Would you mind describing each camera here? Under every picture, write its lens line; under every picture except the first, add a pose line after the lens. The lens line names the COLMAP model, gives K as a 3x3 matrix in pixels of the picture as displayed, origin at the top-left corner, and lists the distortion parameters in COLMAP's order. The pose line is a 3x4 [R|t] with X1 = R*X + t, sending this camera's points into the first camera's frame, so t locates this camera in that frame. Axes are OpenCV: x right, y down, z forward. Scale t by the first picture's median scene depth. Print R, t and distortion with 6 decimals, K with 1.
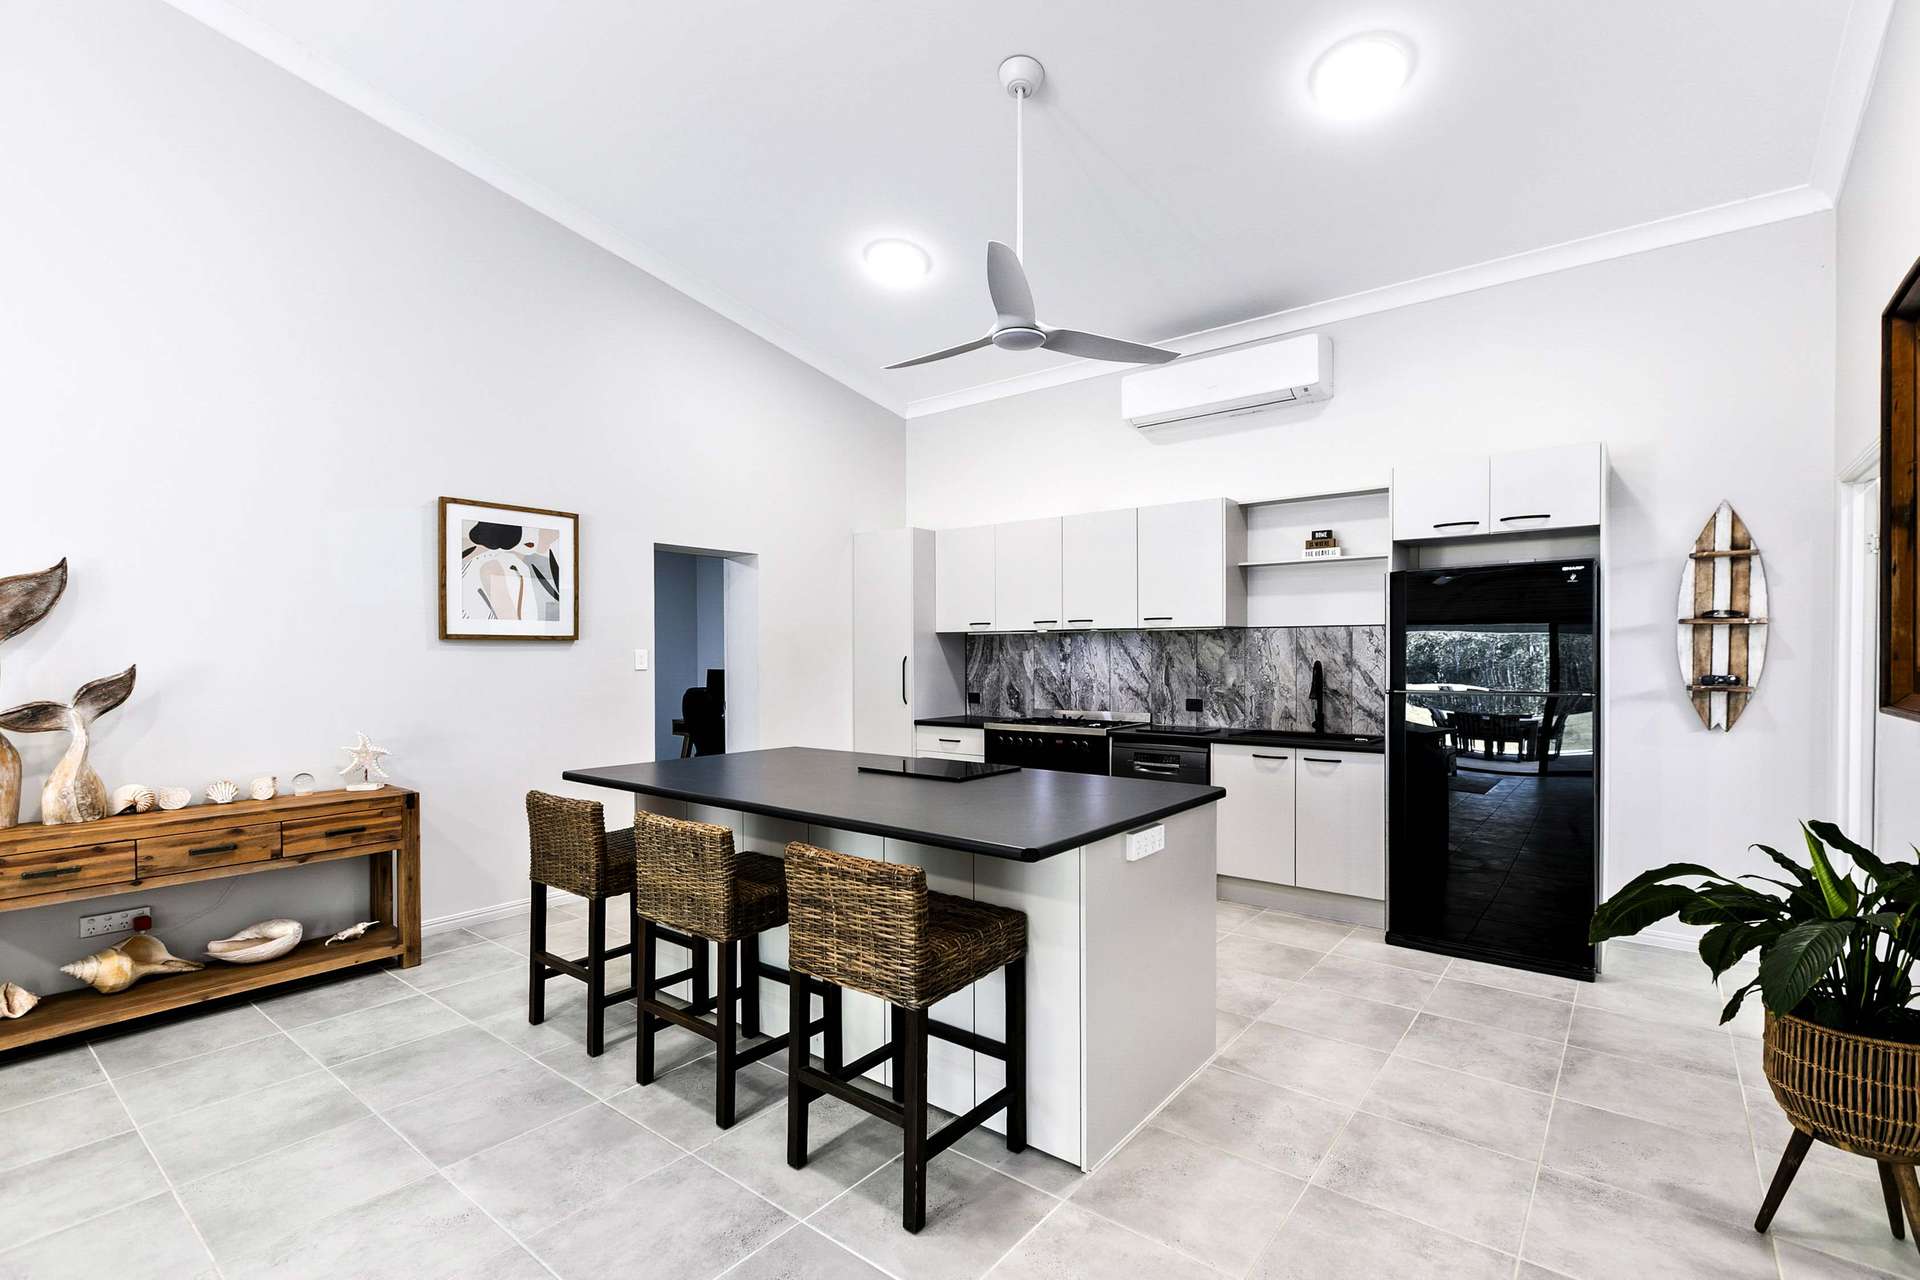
lens RADIAL K [[880.9, 0, 949.5], [0, 880.9, 651.7], [0, 0, 1]] dist [-0.000234, 0.003472]
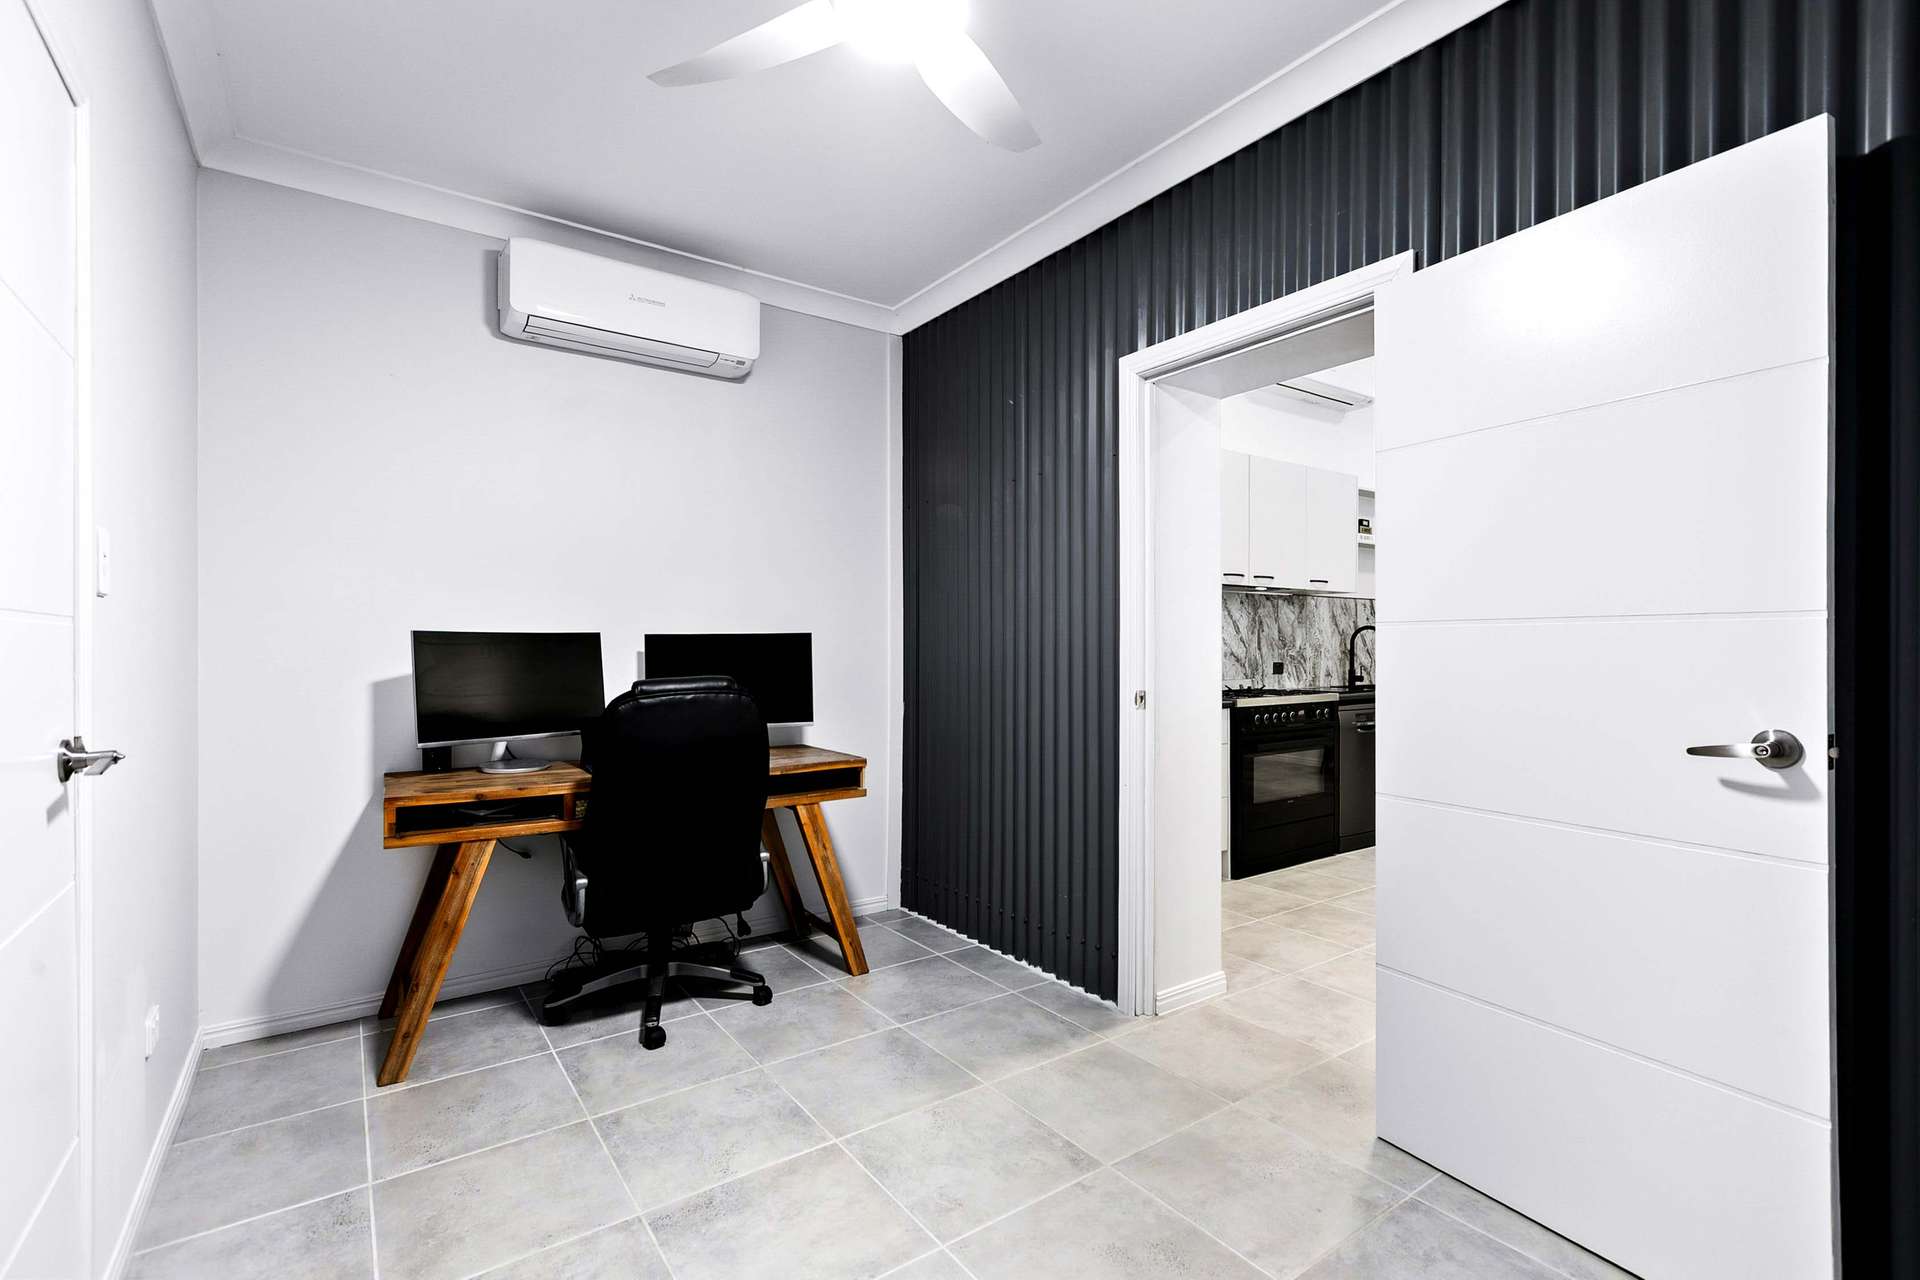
lens RADIAL K [[880.9, 0, 958.8], [0, 880.9, 642.8], [0, 0, 1]] dist [-0.000234, 0.003472]
pose [[0.262868, 0.003389, 0.964826, -0.863857], [-0.006792, 0.999976, -0.001662, 0.037876], [-0.964808, -0.006116, 0.262885, 1.166464]]
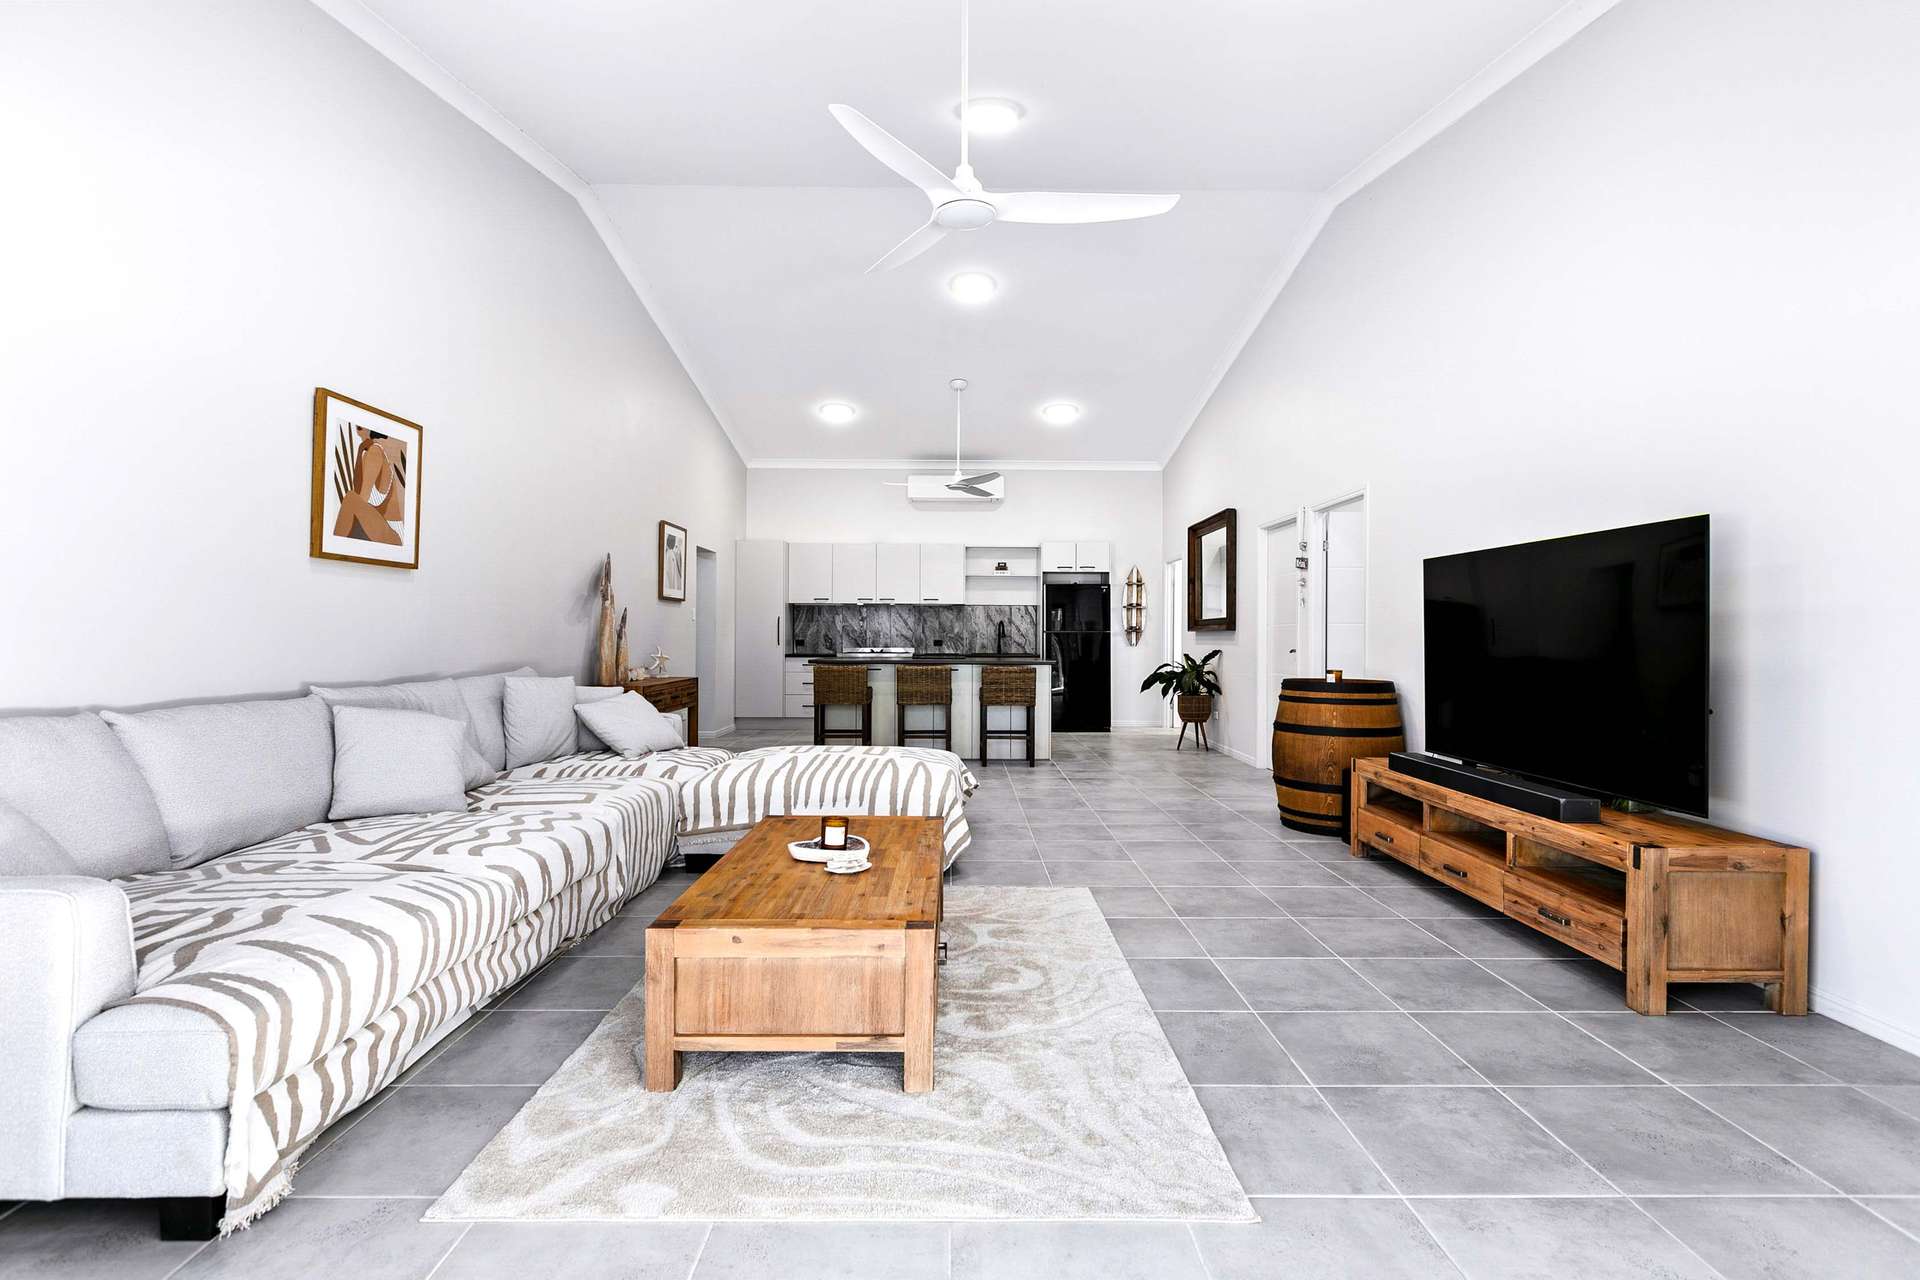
lens RADIAL K [[923.5, 0, 967.8], [0, 923.5, 633.7], [0, 0, 1]] dist [-0.002093, 0.000222]
pose [[0.770739, 0.006555, 0.637117, -1.090050], [-0.008458, 0.999964, -0.000057, 0.041975], [-0.637095, -0.005345, 0.770767, -0.722572]]
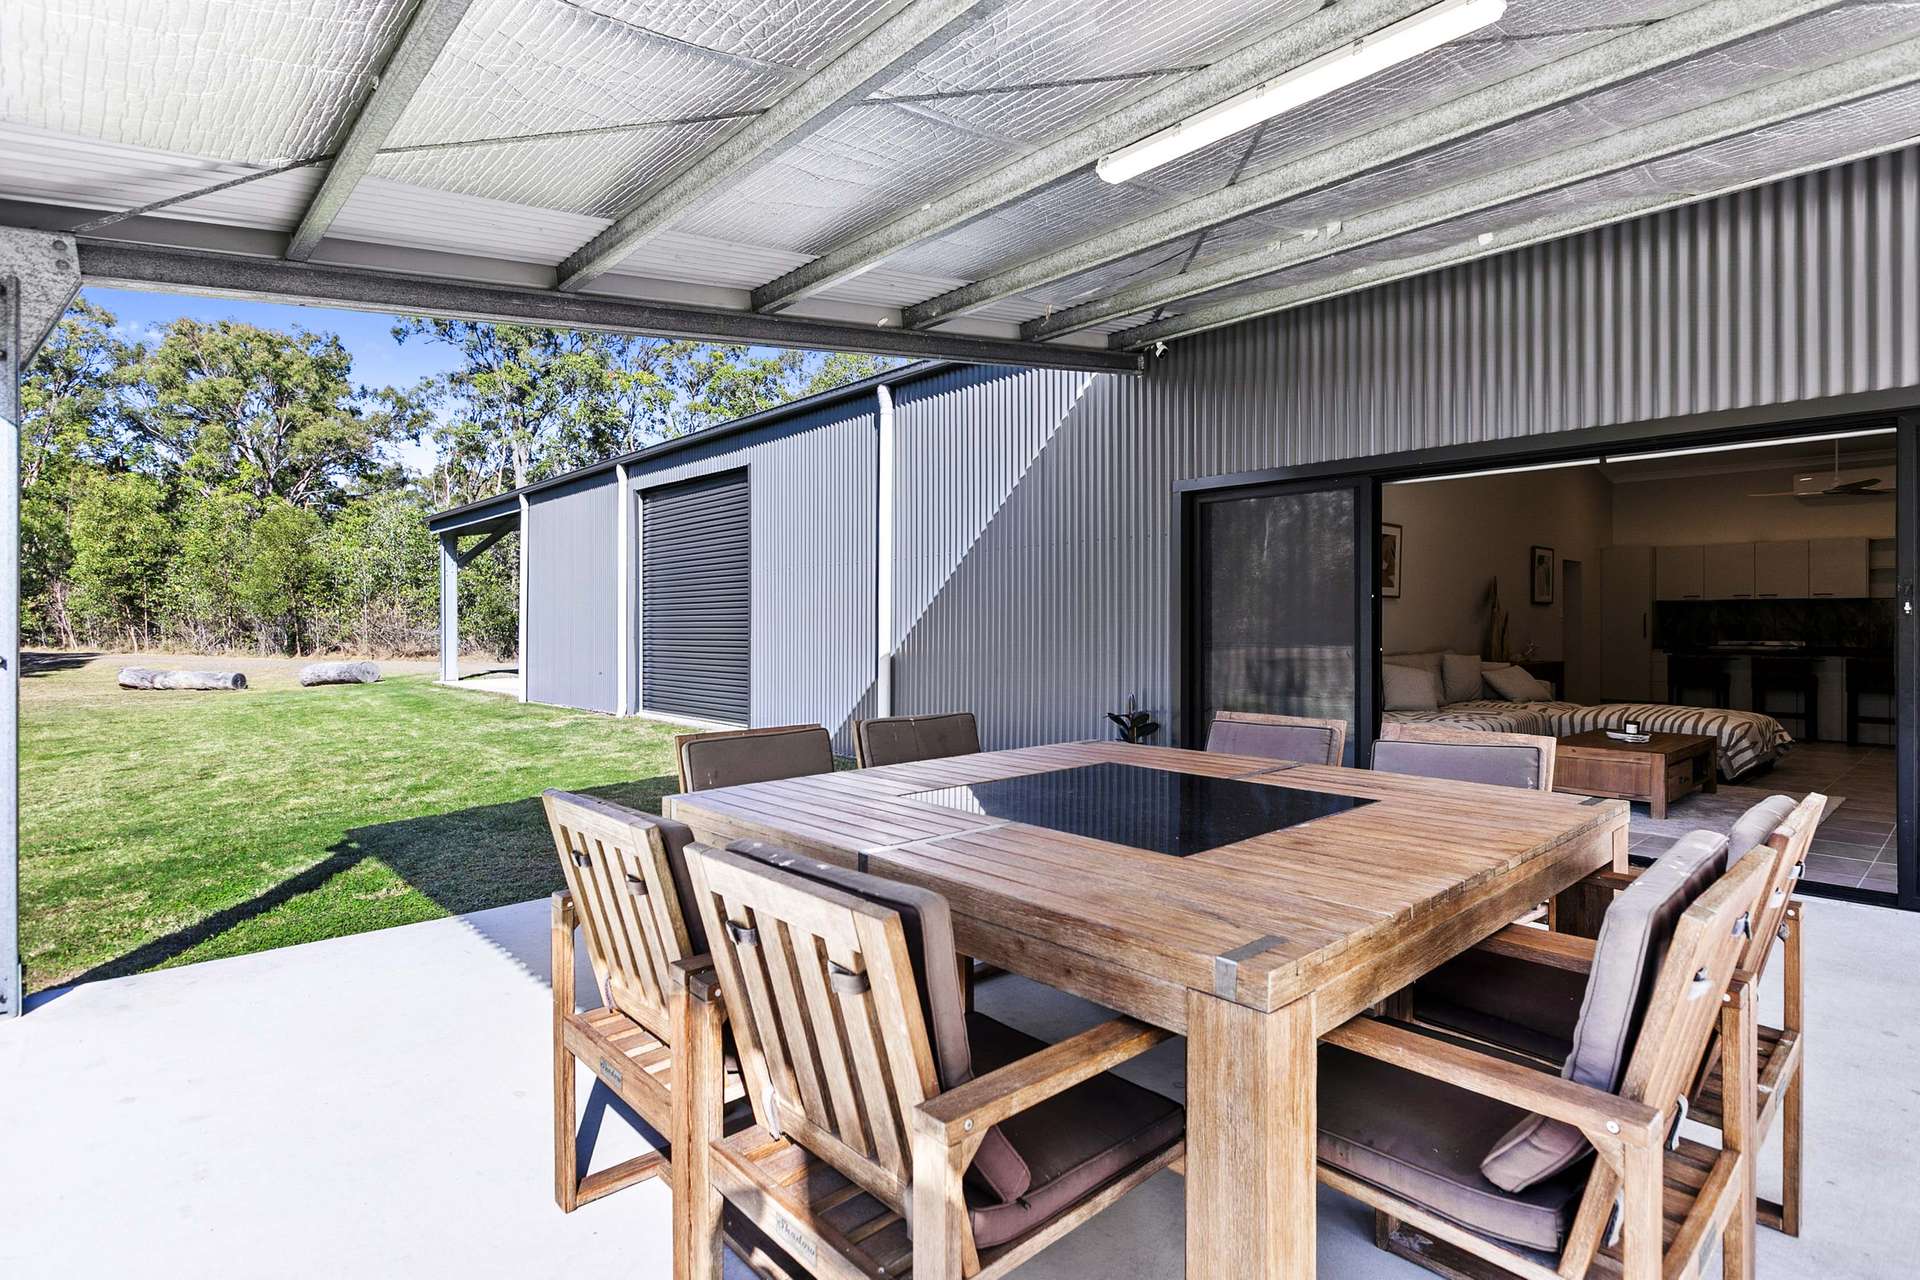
lens RADIAL K [[977.1, 0, 955.5], [0, 977.1, 624.5], [0, 0, 1]] dist [-0.000135, -0.000781]
pose [[0.987601, 0.001828, -0.156976, -1.468990], [-0.001163, 0.999990, 0.004328, 0.027514], [0.156982, -0.004092, 0.987593, -1.650572]]
